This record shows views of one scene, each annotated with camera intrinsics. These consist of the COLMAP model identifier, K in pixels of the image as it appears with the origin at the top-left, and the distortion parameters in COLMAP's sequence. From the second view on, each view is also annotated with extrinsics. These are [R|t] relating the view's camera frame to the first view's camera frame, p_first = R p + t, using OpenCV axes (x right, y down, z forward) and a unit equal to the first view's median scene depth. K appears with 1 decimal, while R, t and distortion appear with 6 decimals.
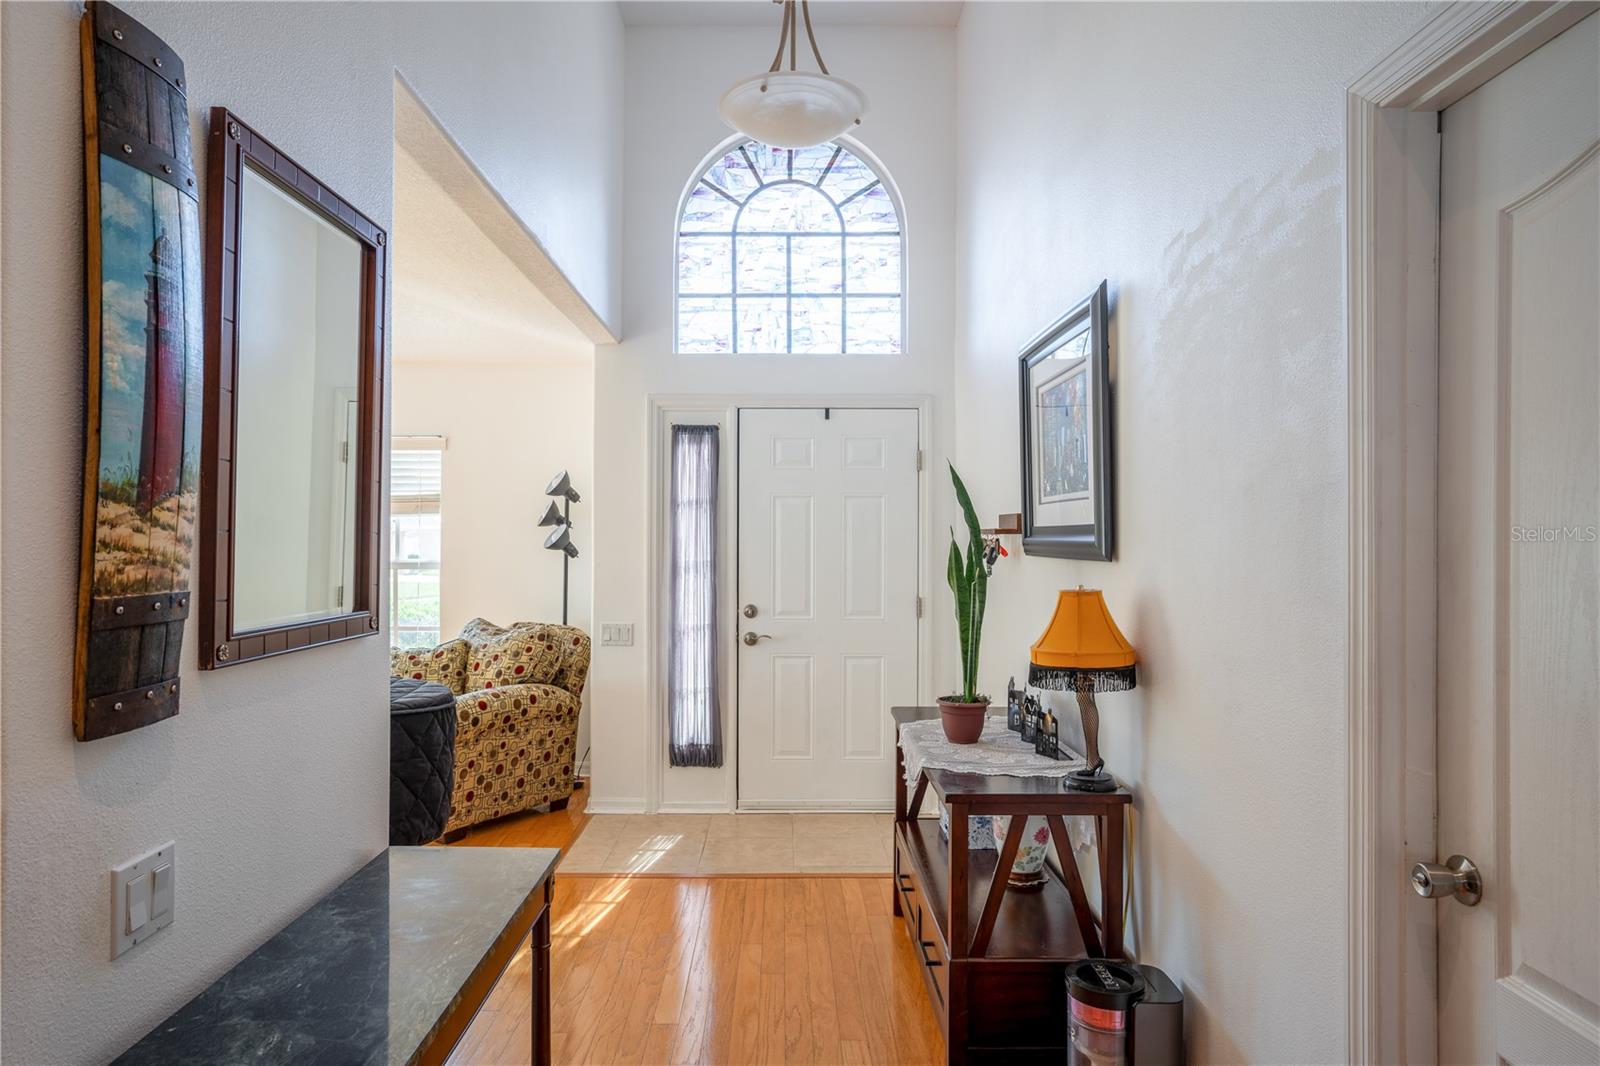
lens RADIAL K [[947.8, 0, 799.1], [0, 947.8, 530.4], [0, 0, 1]] dist [-0.001499, -0.000055]
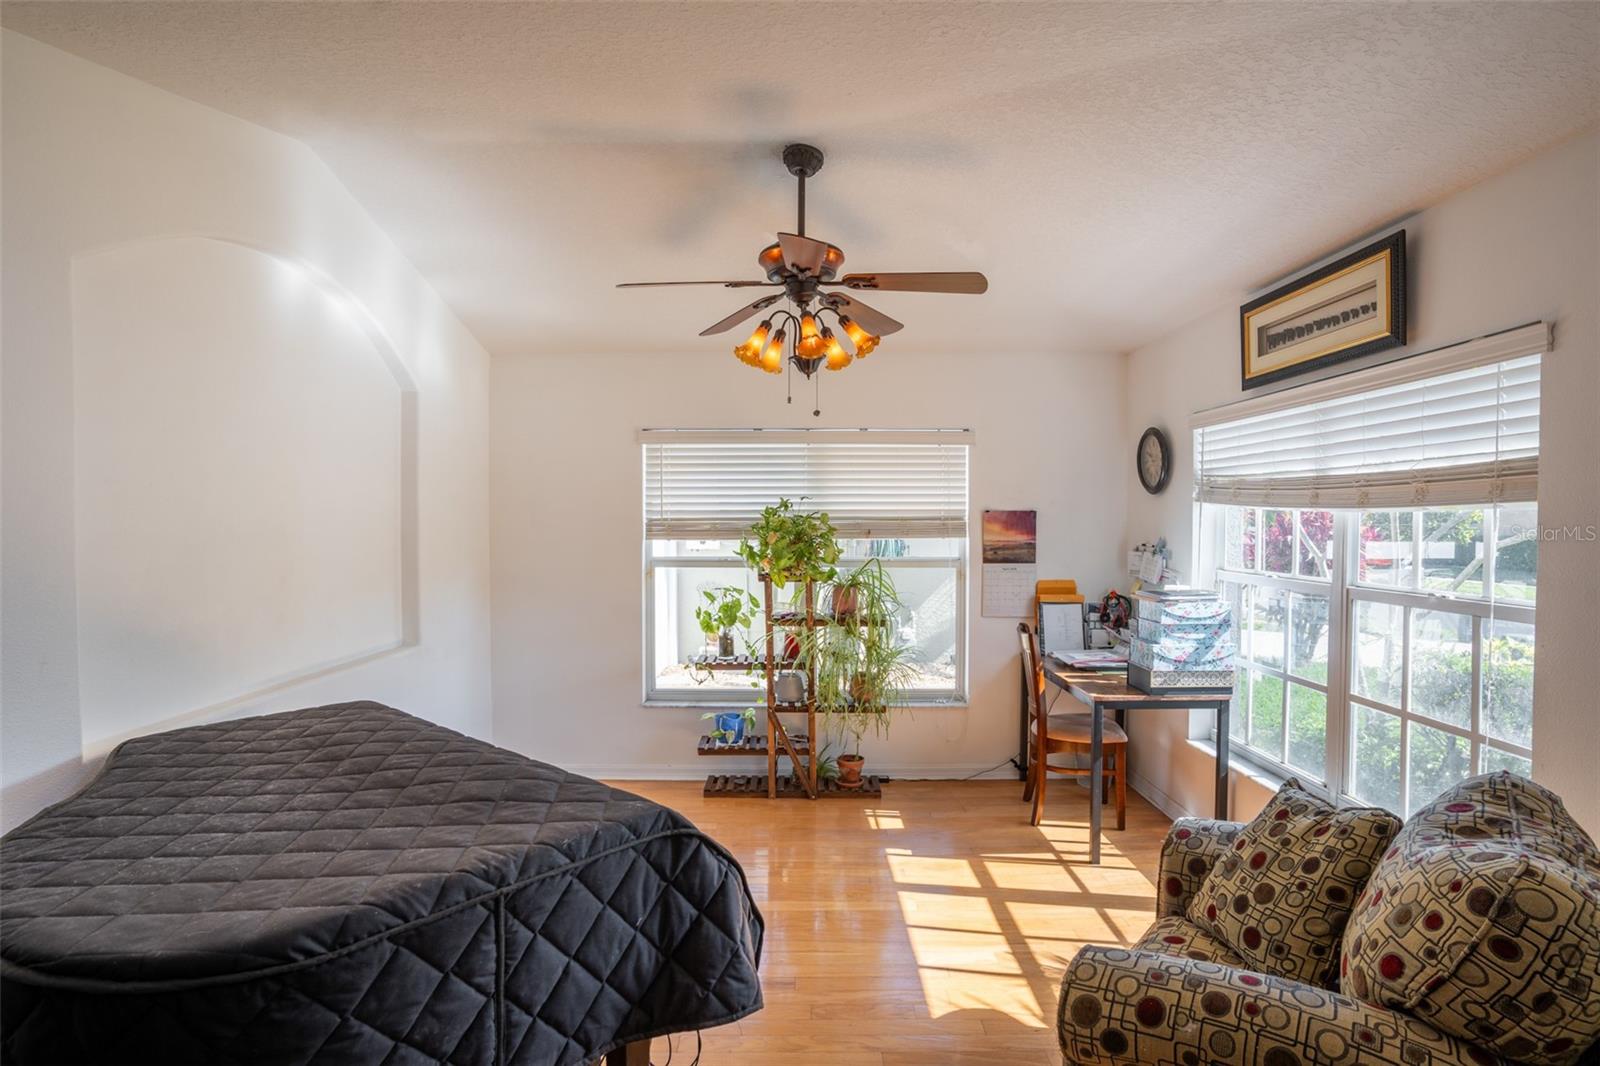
lens RADIAL K [[821.6, 0, 803.4], [0, 821.6, 530.8], [0, 0, 1]] dist [-0.007765, 0.000024]
pose [[-0.001551, 0.019984, -0.999799, -0.004102], [0.007745, 0.999771, 0.019971, -0.016816], [0.999969, -0.007712, -0.001705, 0.771023]]
